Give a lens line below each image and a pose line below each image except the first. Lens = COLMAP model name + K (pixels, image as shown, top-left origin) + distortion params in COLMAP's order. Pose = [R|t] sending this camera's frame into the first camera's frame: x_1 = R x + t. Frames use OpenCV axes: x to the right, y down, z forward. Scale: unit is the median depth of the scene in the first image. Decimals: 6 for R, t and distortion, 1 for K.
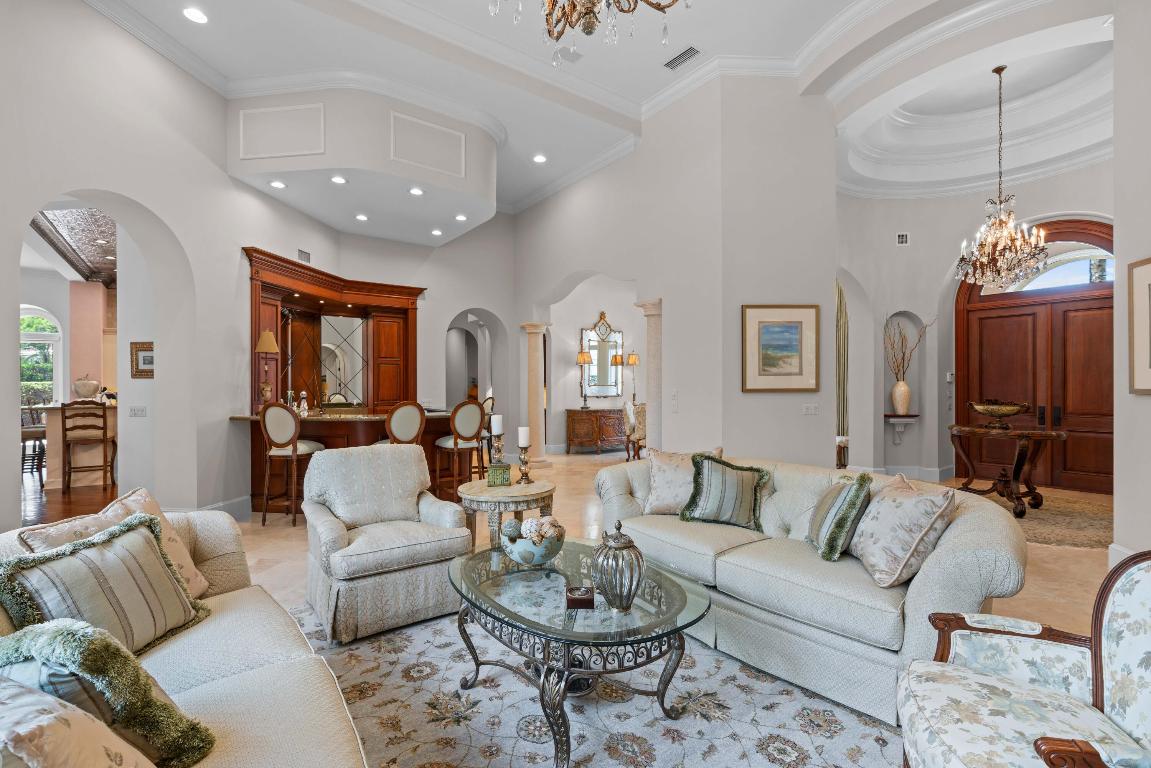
lens RADIAL K [[521.9, 0, 569.9], [0, 521.9, 384.6], [0, 0, 1]] dist [-0.005337, 0.001482]
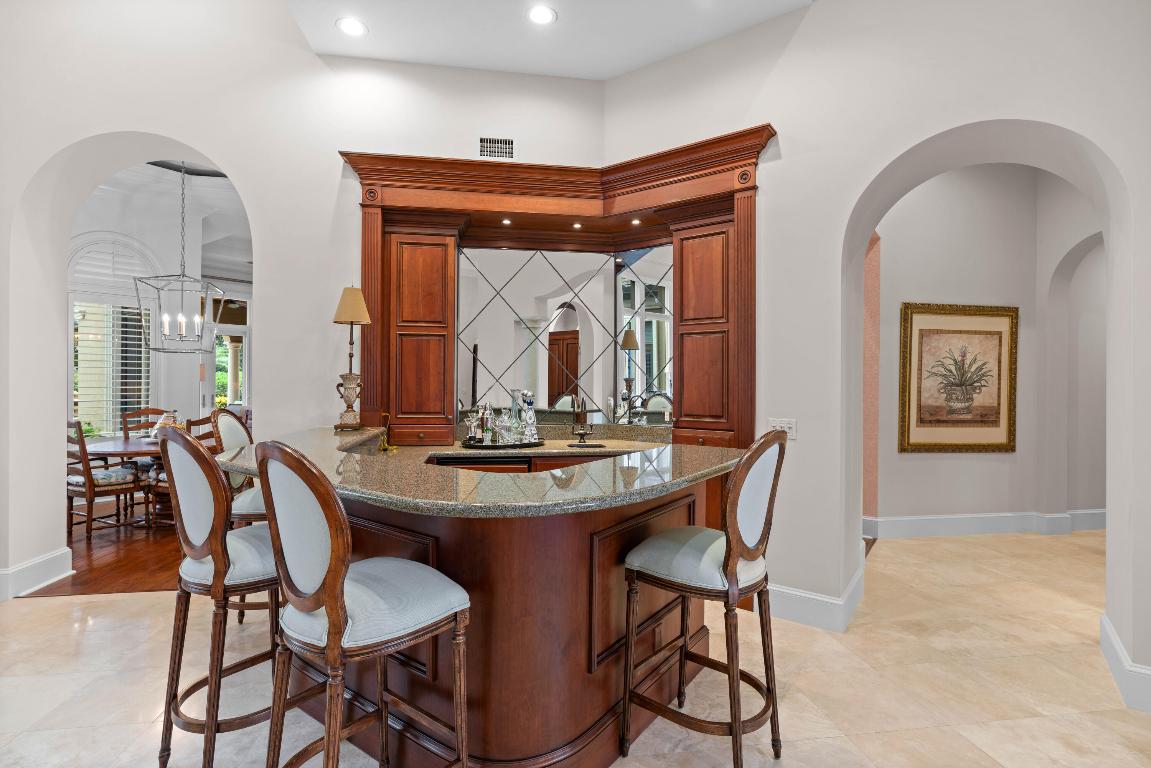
lens RADIAL K [[551.7, 0, 574.4], [0, 551.7, 382.1], [0, 0, 1]] dist [-0.003325, 0.000558]
pose [[0.299292, 0.011893, -0.954088, 0.075902], [-0.004041, 0.999929, 0.011196, -0.000573], [0.954153, 0.000505, 0.299318, 0.815463]]
